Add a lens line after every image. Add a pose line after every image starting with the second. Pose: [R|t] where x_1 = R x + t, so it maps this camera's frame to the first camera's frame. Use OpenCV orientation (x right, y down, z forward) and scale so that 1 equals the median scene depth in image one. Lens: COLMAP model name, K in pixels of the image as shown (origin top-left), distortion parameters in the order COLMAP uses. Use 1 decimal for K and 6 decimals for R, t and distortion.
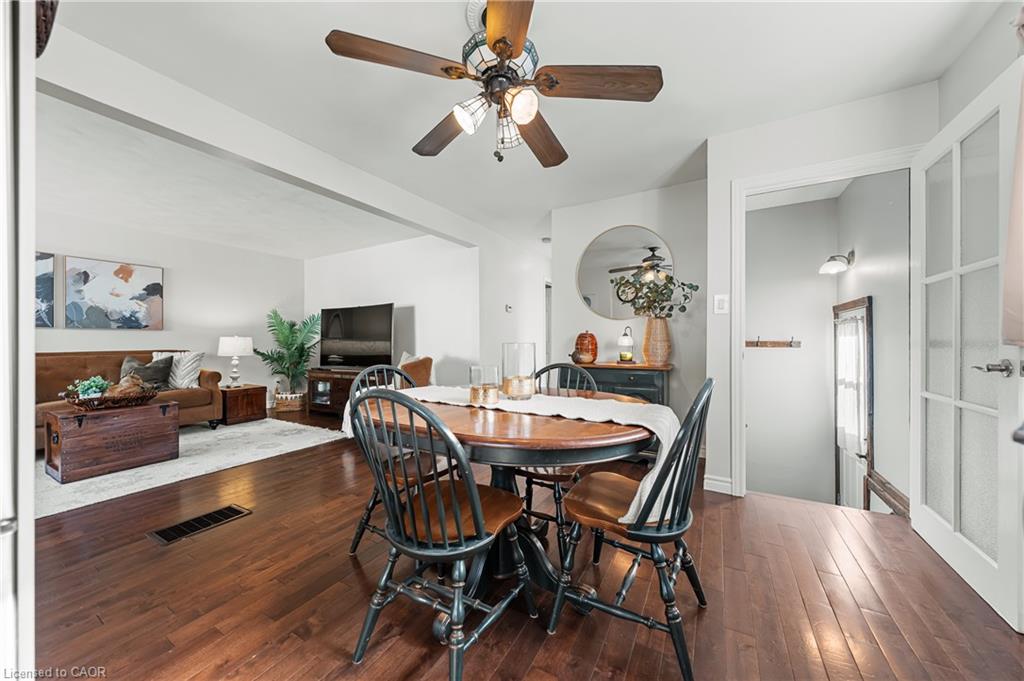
lens RADIAL K [[353.1, 0, 516.7], [0, 353.1, 343.2], [0, 0, 1]] dist [0.002501, -0.000681]
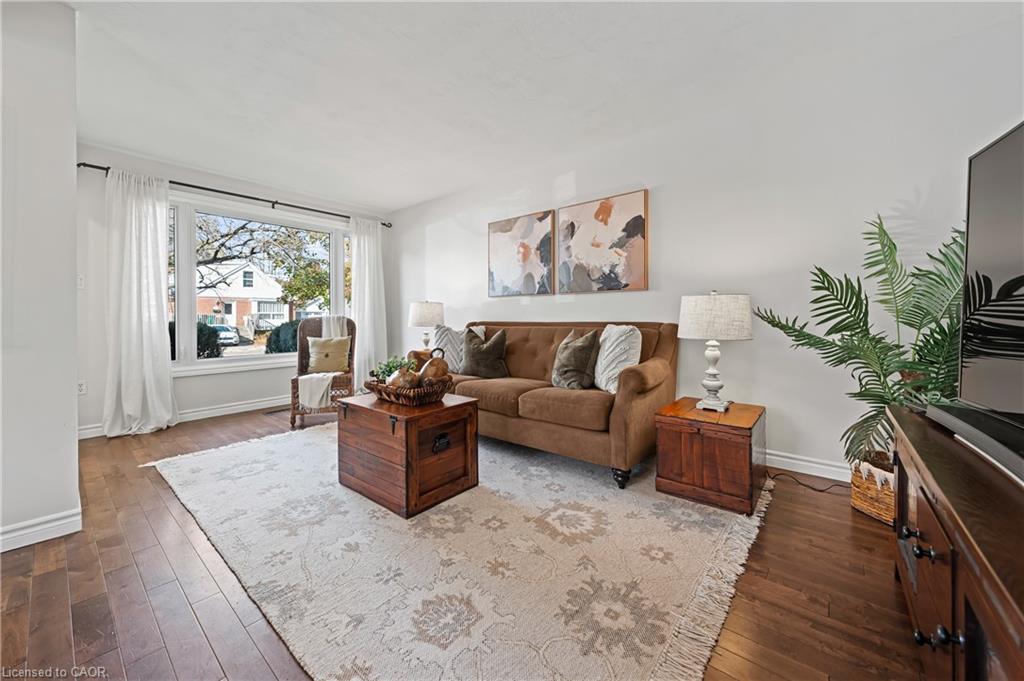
lens RADIAL K [[392.1, 0, 485.6], [0, 392.1, 314.8], [0, 0, 1]] dist [0.000834, -0.000294]
pose [[-0.216002, -0.000748, -0.976393, -0.295592], [0.001889, 0.999998, -0.001184, 0.007094], [0.976391, -0.002100, -0.216000, 0.950218]]
